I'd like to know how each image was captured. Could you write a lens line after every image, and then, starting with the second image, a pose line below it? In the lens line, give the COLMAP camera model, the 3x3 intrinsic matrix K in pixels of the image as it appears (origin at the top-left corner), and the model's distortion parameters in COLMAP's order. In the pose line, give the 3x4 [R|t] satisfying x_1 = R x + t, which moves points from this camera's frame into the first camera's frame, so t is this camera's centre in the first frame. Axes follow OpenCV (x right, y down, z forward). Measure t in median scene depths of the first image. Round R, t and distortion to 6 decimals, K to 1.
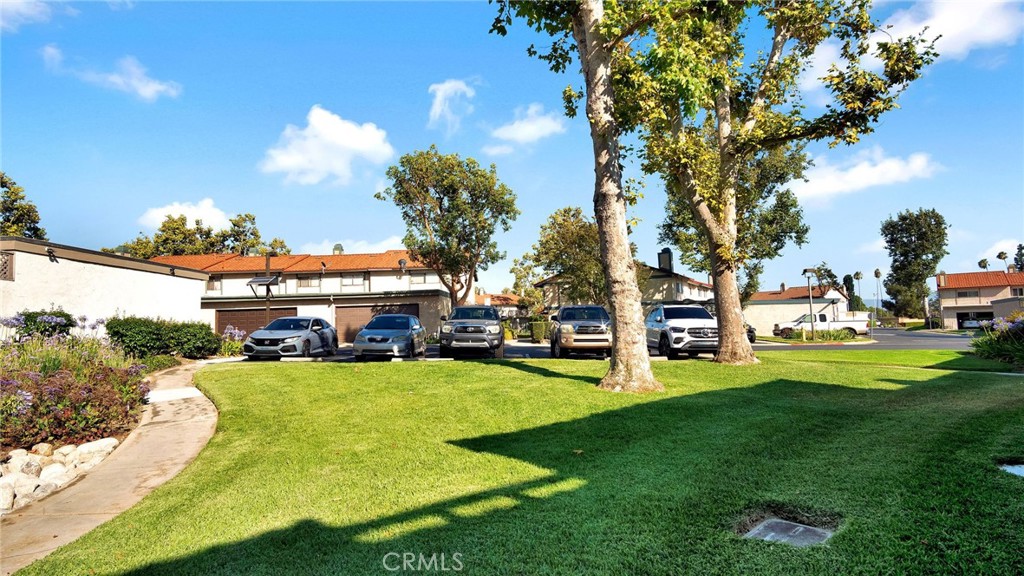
lens RADIAL K [[559.6, 0, 510.2], [0, 559.6, 305.8], [0, 0, 1]] dist [-0.020159, 0.001297]
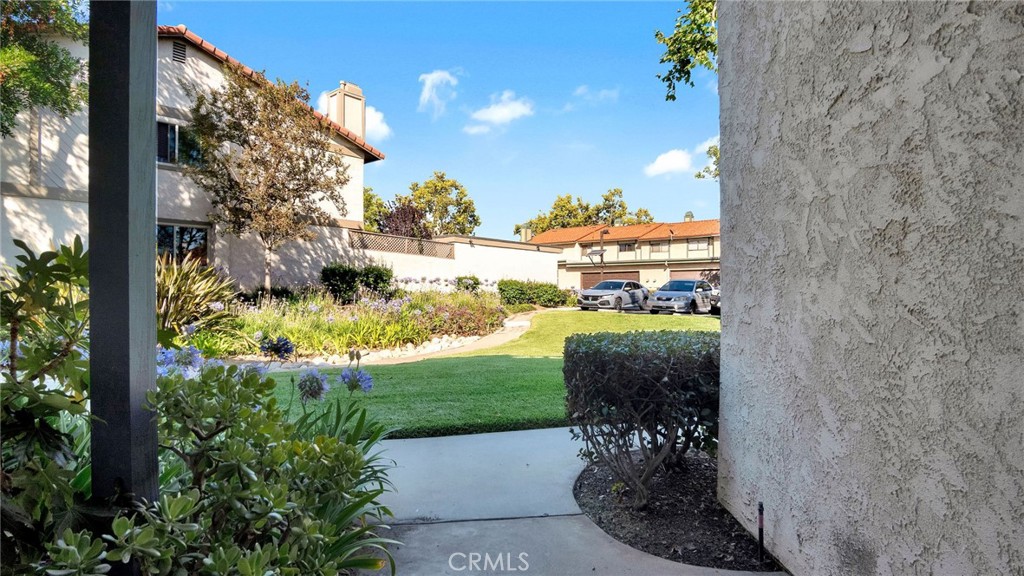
lens RADIAL K [[559.6, 0, 510.2], [0, 559.6, 305.8], [0, 0, 1]] dist [-0.020159, 0.001297]
pose [[0.790840, 0.039204, -0.610766, 0.163800], [0.004272, 0.997568, 0.069564, -0.008916], [0.612008, -0.057624, 0.788749, -0.151512]]
